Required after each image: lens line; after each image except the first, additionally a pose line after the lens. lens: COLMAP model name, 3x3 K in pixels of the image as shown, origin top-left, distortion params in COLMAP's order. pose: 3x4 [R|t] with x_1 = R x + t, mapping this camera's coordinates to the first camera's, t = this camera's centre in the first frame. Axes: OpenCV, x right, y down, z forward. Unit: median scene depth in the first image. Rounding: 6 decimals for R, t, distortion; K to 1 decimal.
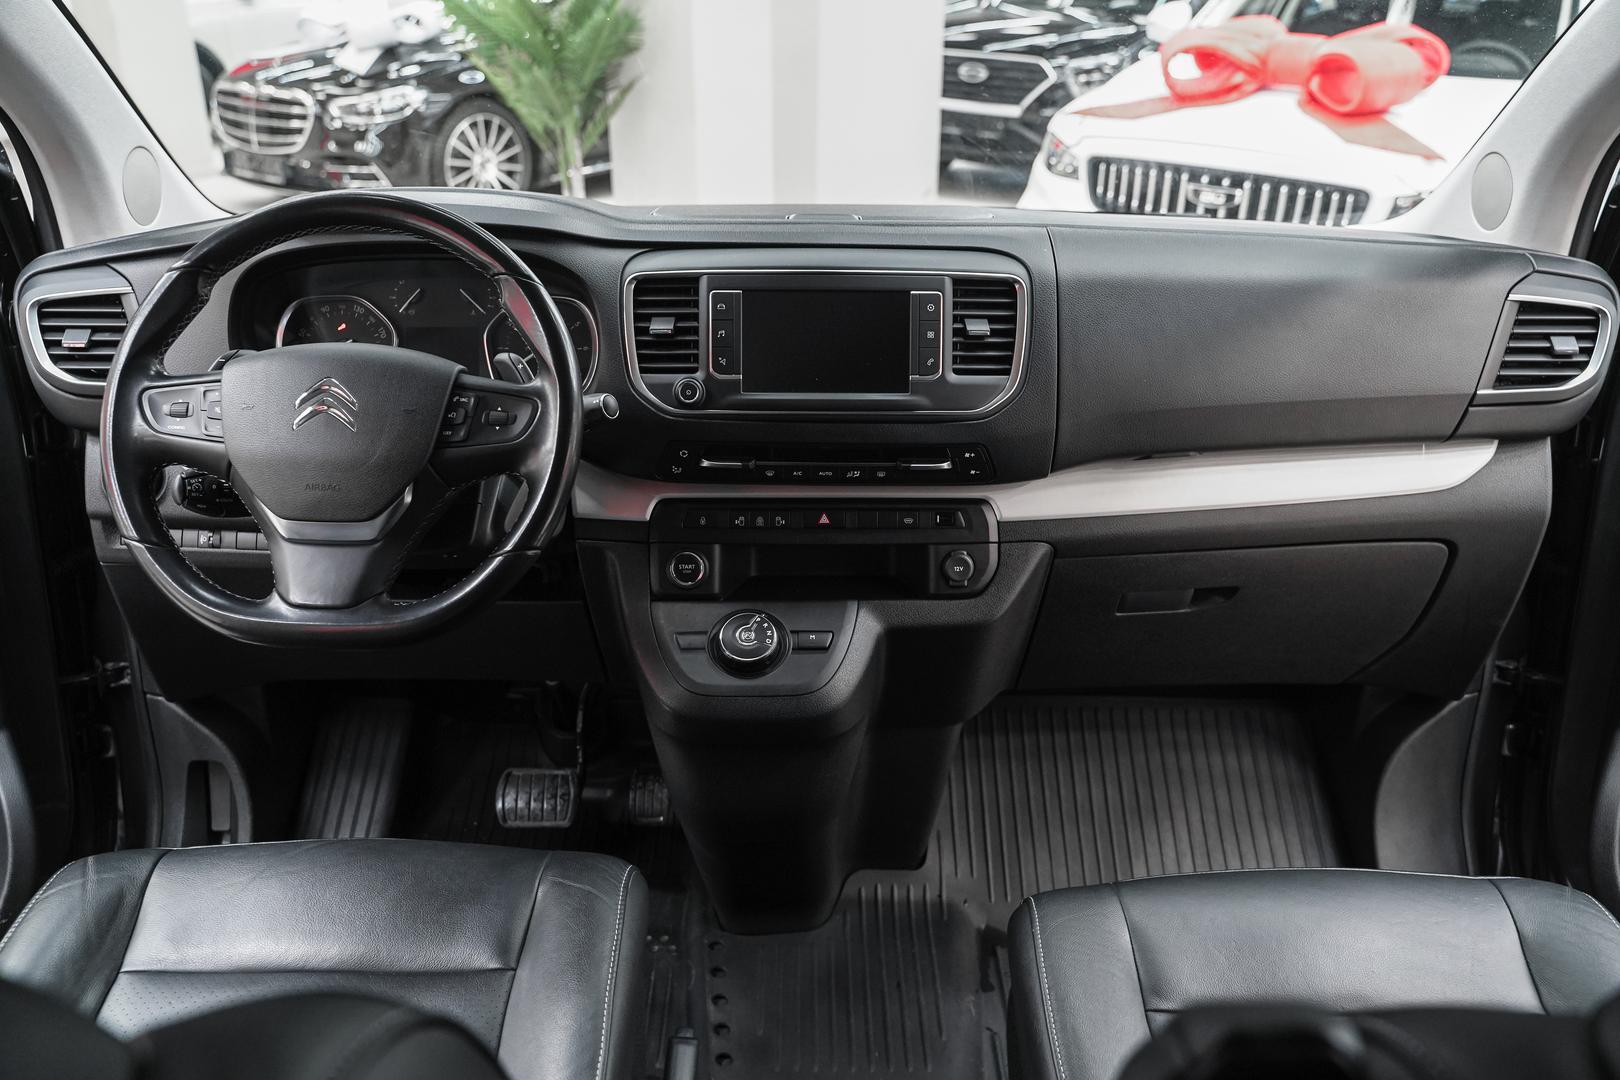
lens RADIAL K [[1274.7, 0, 810.0], [0, 1274.7, 540.0], [0, 0, 1]] dist [-0.007351, 0.003374]
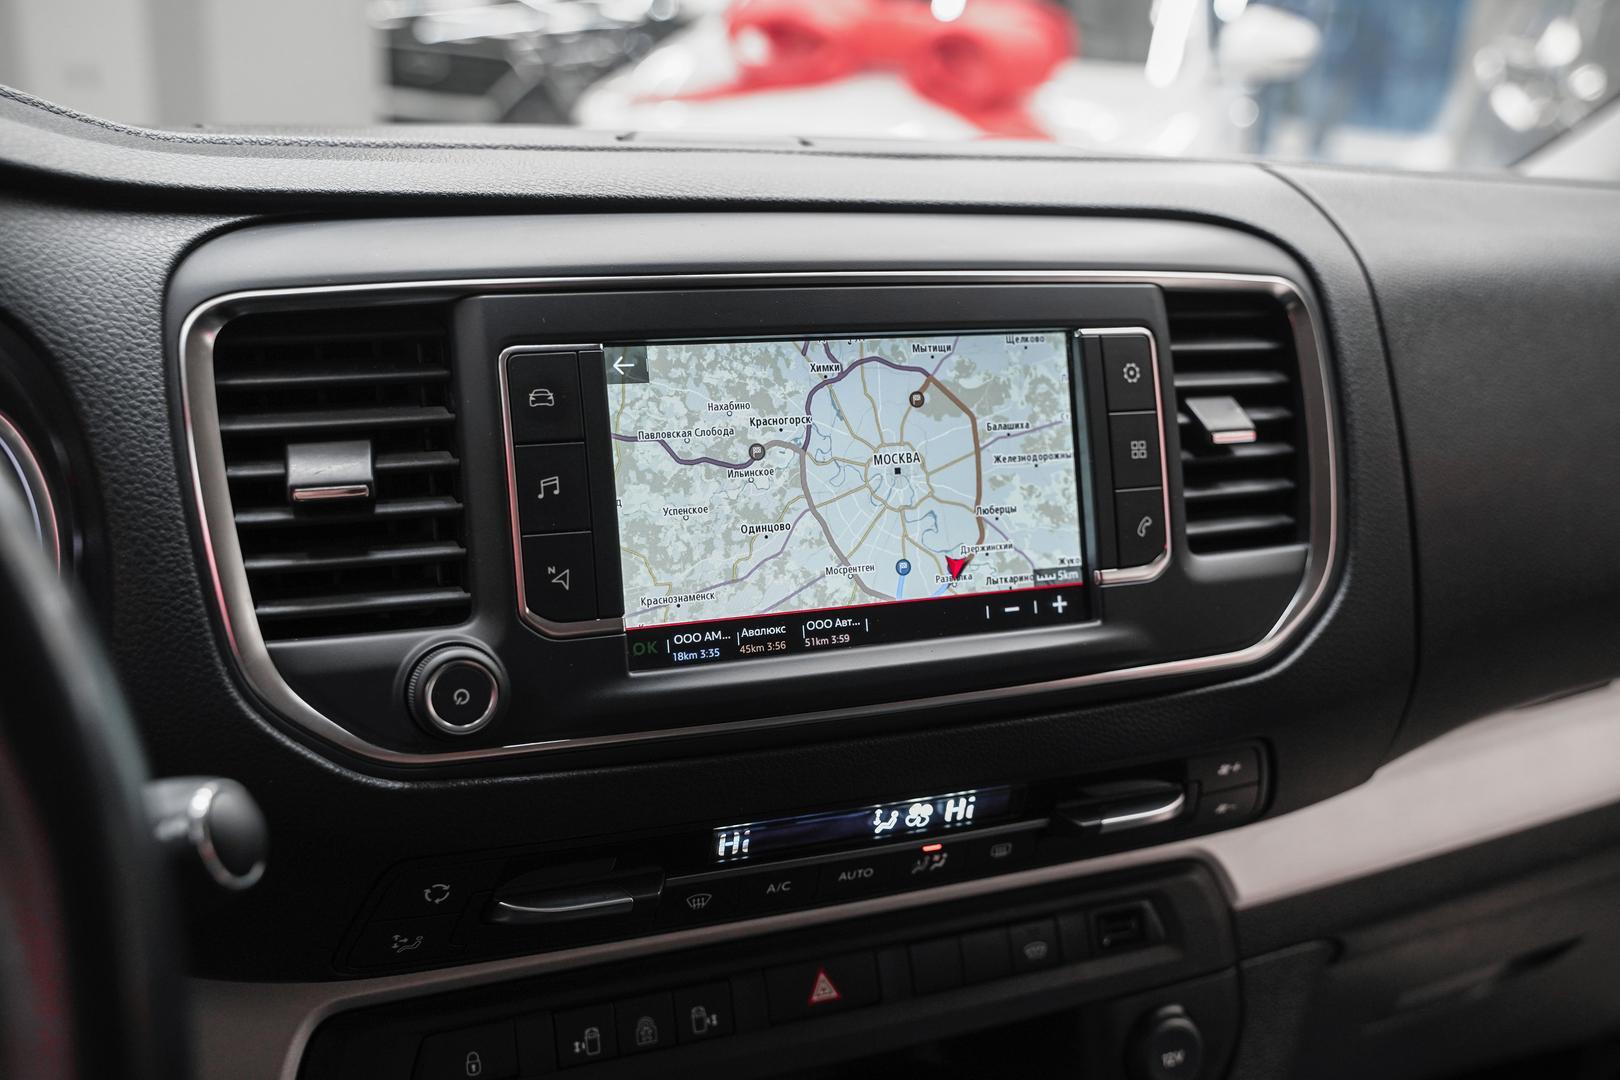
lens RADIAL K [[1574.1, 0, 810.0], [0, 1574.1, 540.0], [0, 0, 1]] dist [-0.003199, -0.002743]
pose [[0.927894, -0.079153, 0.364346, -0.142146], [0.105451, 0.993021, -0.052824, -0.118119], [-0.357621, 0.087436, 0.929764, 0.608001]]
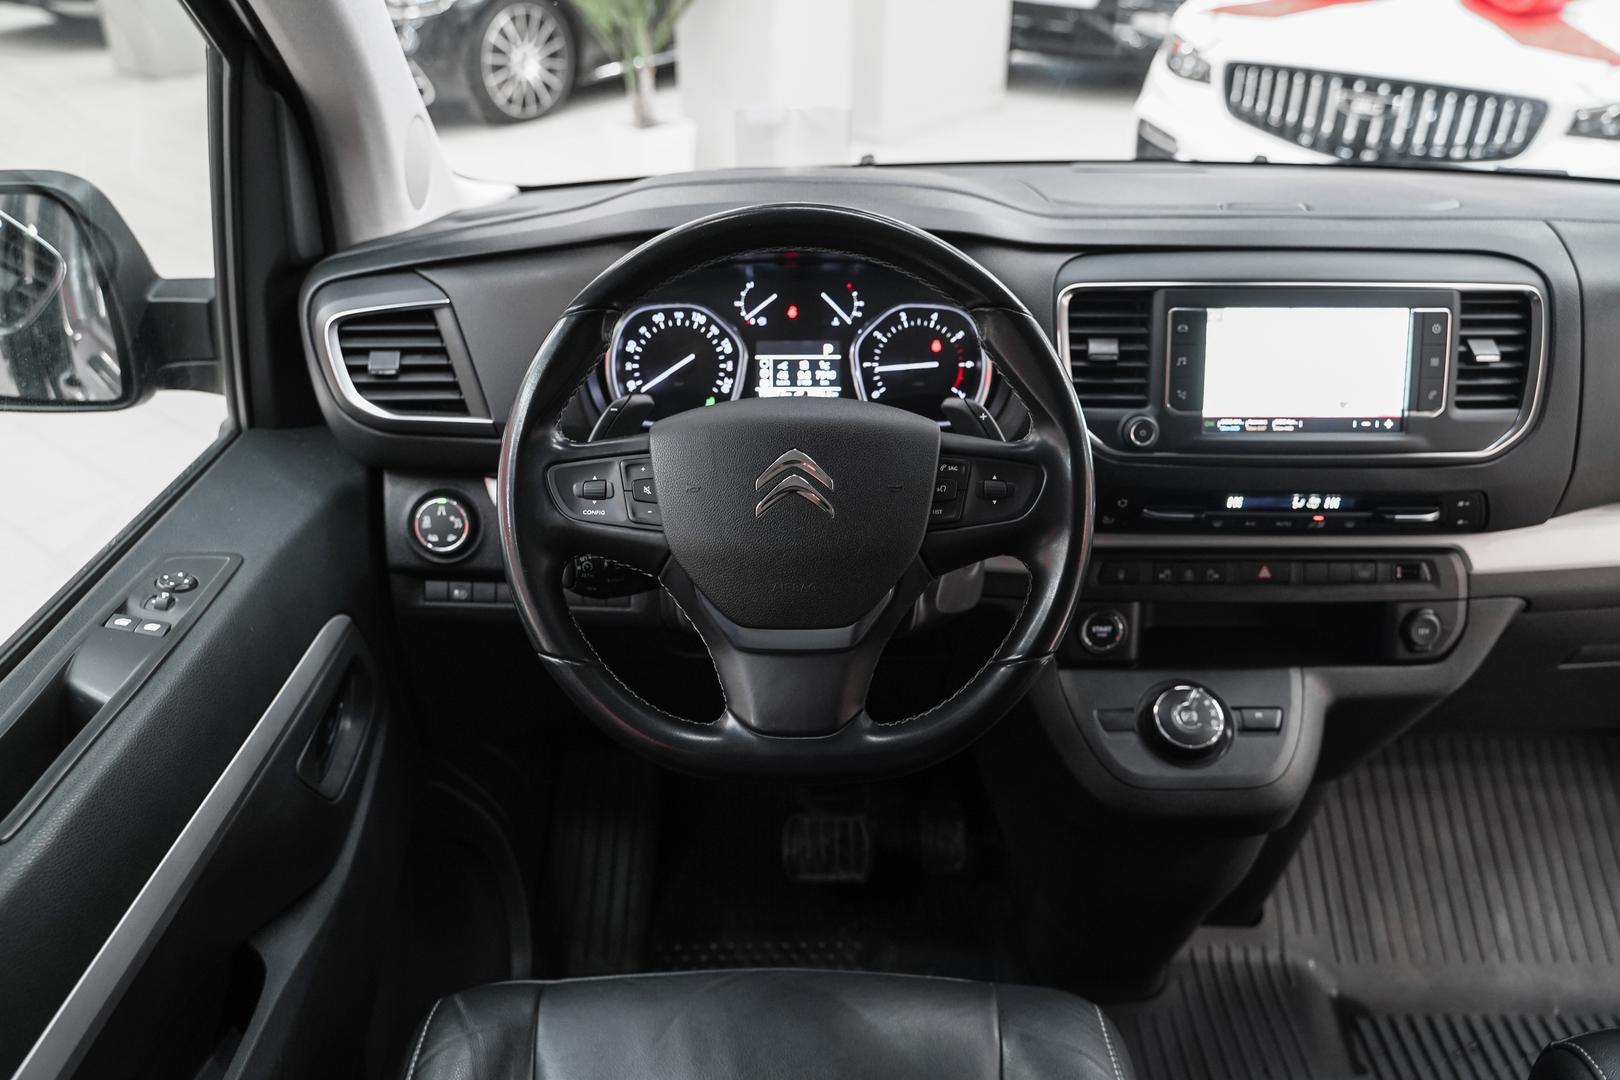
lens RADIAL K [[1303.2, 0, 801.3], [0, 1303.2, 534.1], [0, 0, 1]] dist [-0.013938, 0.003483]
pose [[0.999945, -0.000713, -0.010461, -0.293267], [0.001459, 0.997440, 0.071487, -0.106133], [0.010383, -0.071498, 0.997387, 0.145401]]
